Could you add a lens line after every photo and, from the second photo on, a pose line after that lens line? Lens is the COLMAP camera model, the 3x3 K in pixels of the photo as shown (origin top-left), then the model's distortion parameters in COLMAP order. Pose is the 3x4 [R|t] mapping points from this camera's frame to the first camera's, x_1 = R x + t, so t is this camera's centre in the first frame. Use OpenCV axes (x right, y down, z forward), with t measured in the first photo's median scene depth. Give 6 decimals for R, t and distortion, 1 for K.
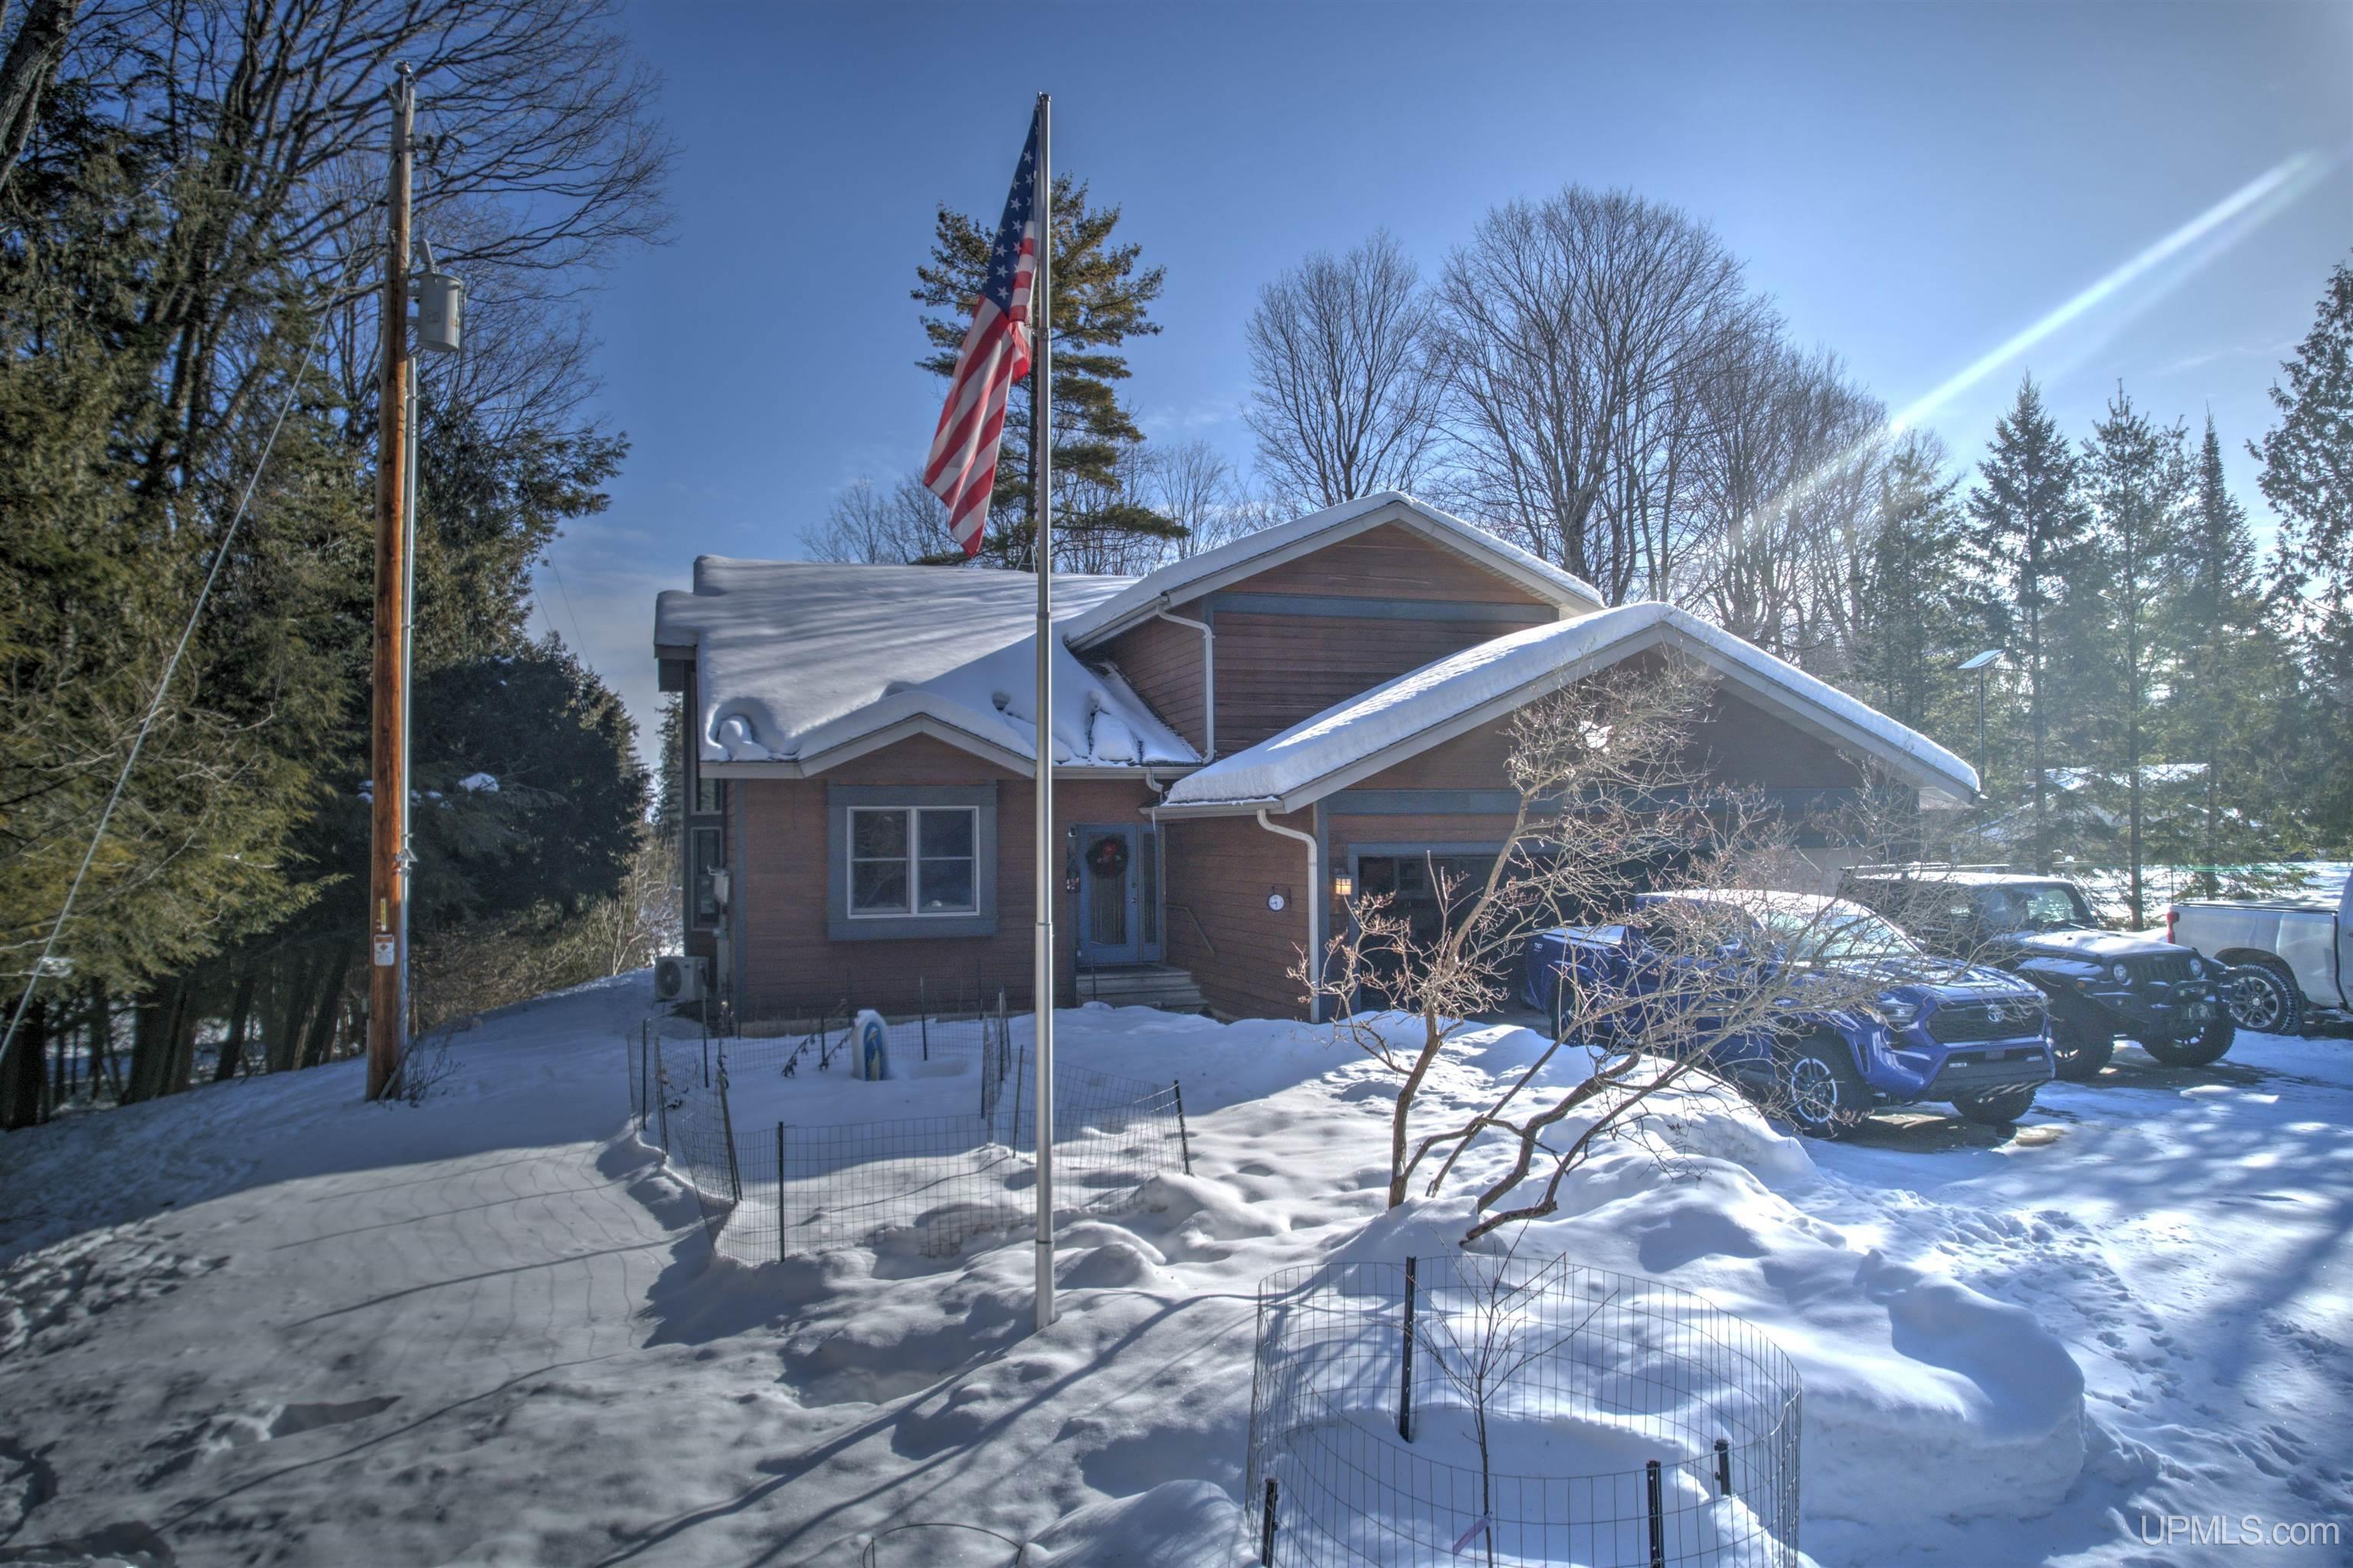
lens RADIAL K [[1520.8, 0, 1176.5], [0, 1520.8, 784.0], [0, 0, 1]] dist [-0.081094, 0.075389]
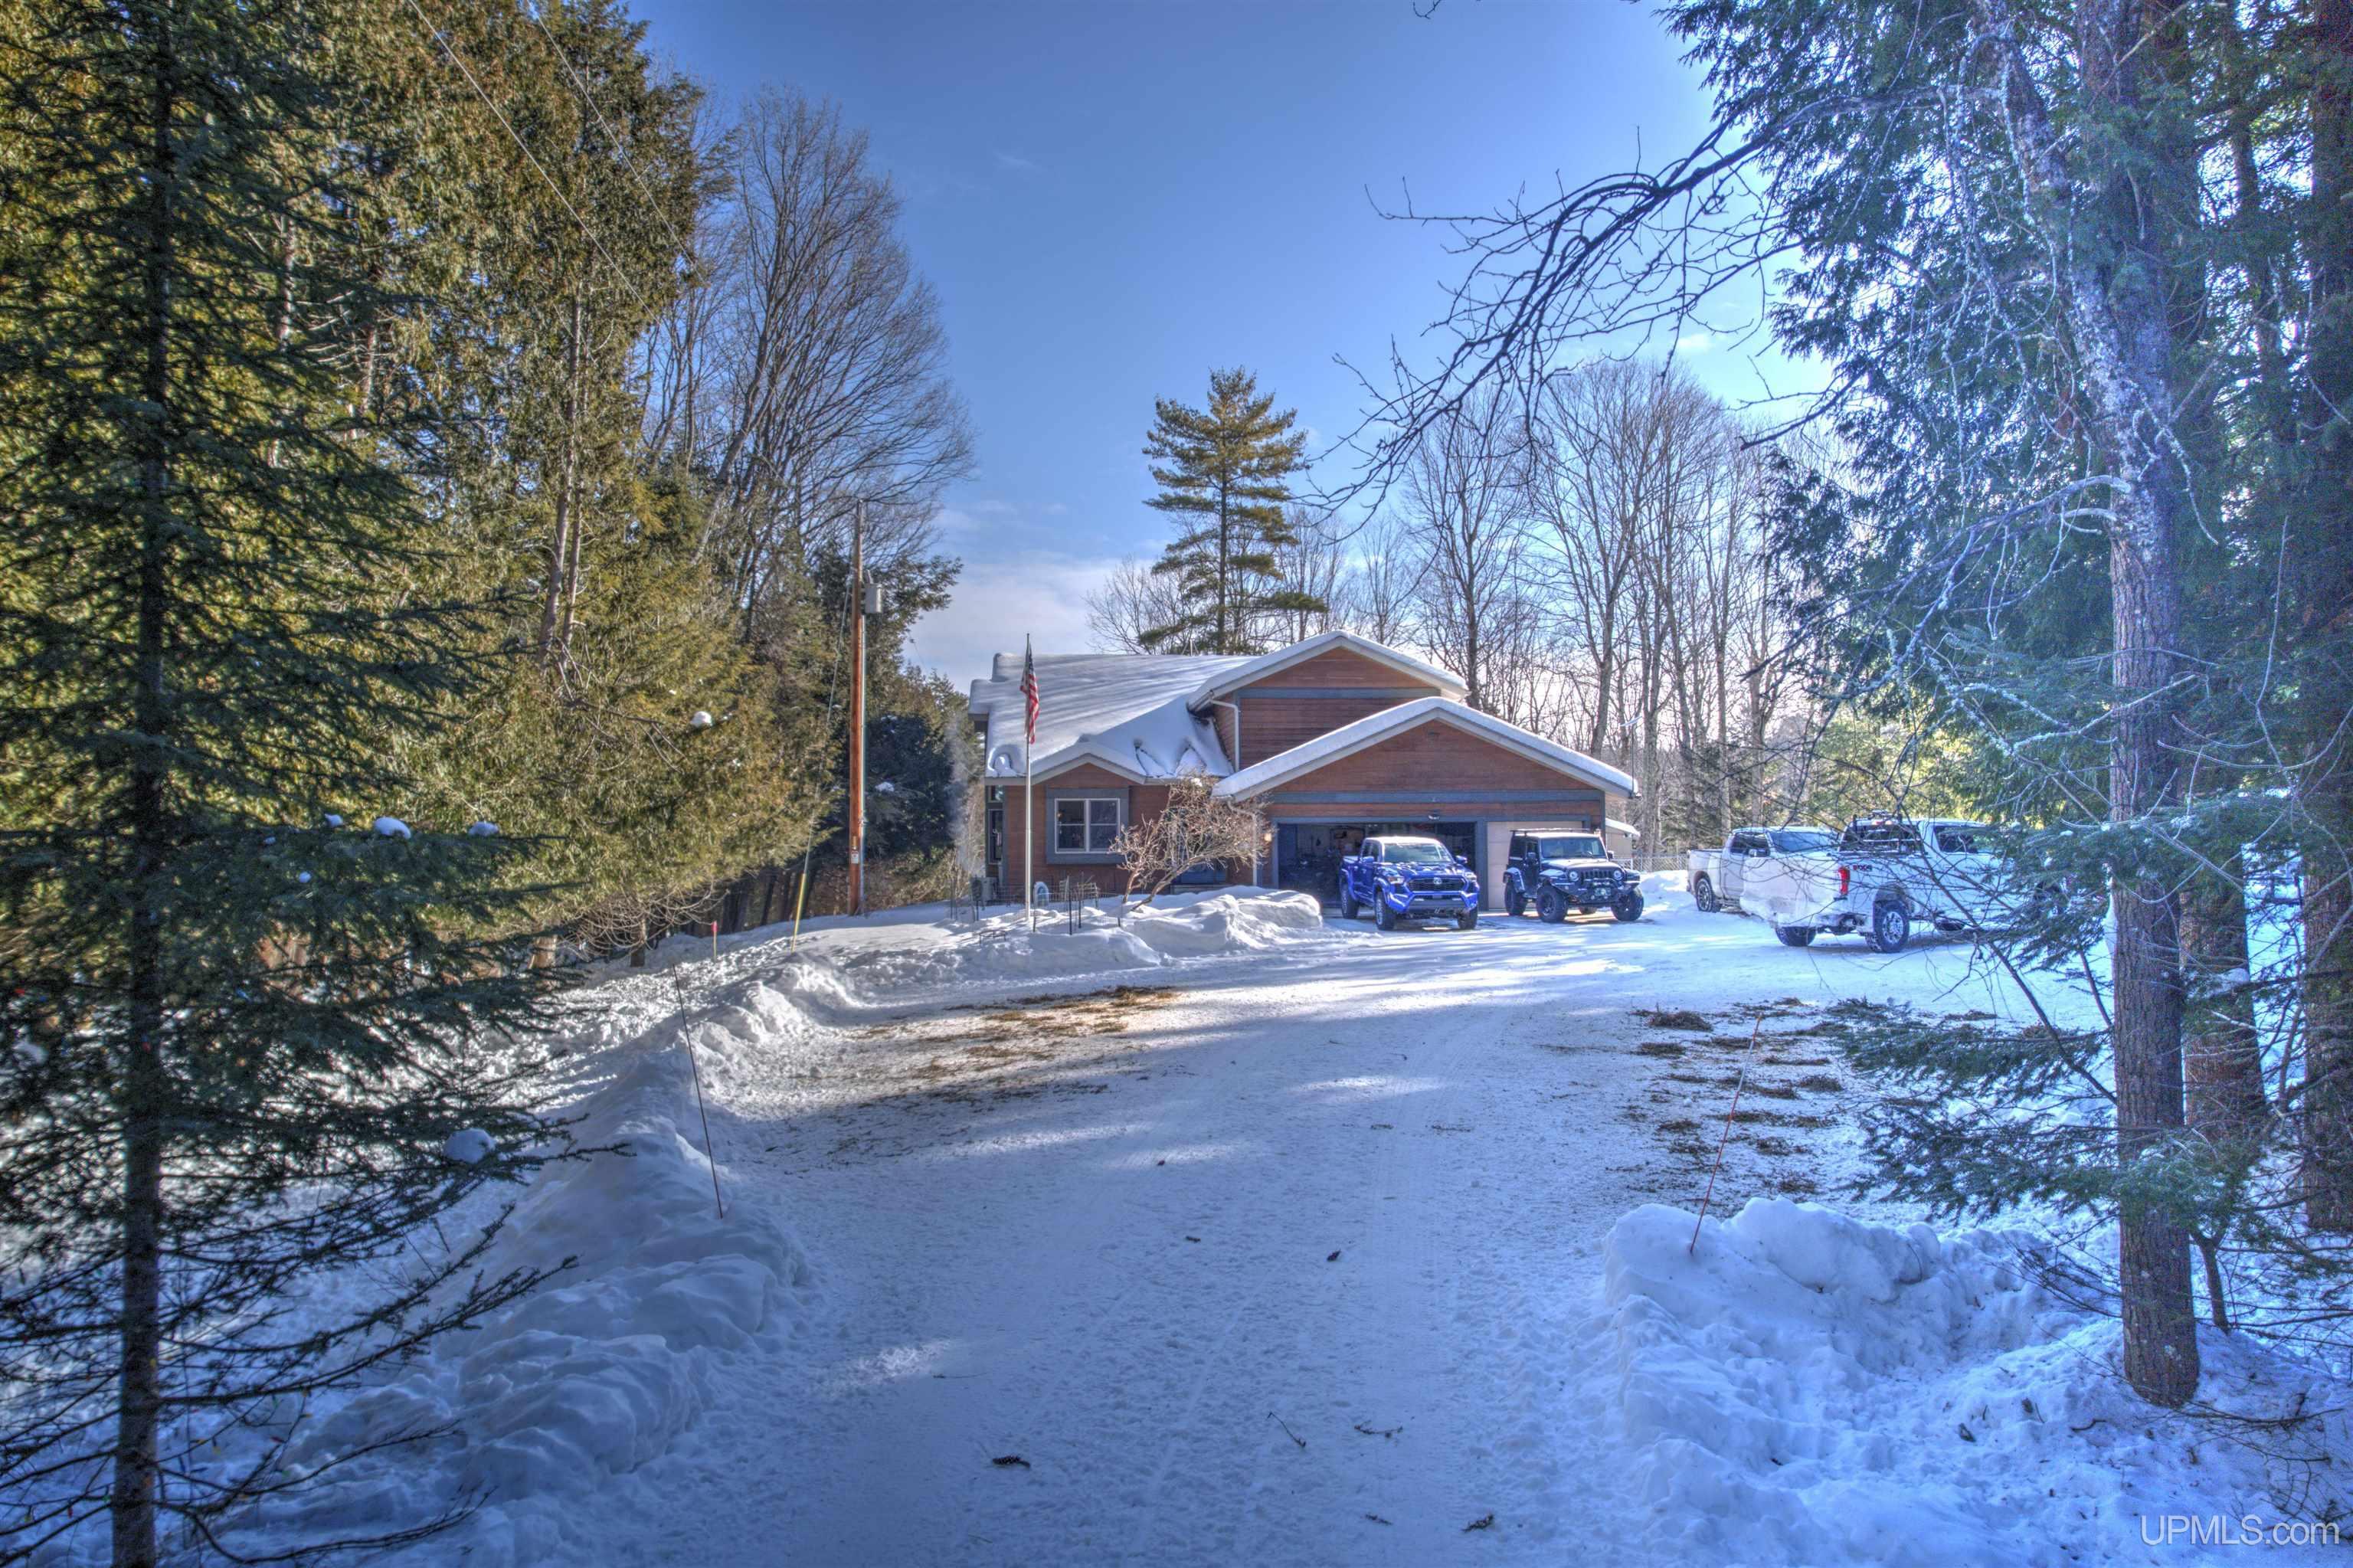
lens RADIAL K [[1520.8, 0, 1176.5], [0, 1520.8, 784.0], [0, 0, 1]] dist [-0.081094, 0.075389]
pose [[0.974849, -0.002883, -0.222849, 0.205428], [0.005241, 0.999936, 0.009990, -0.012980], [0.222806, -0.010907, 0.974802, -0.493275]]
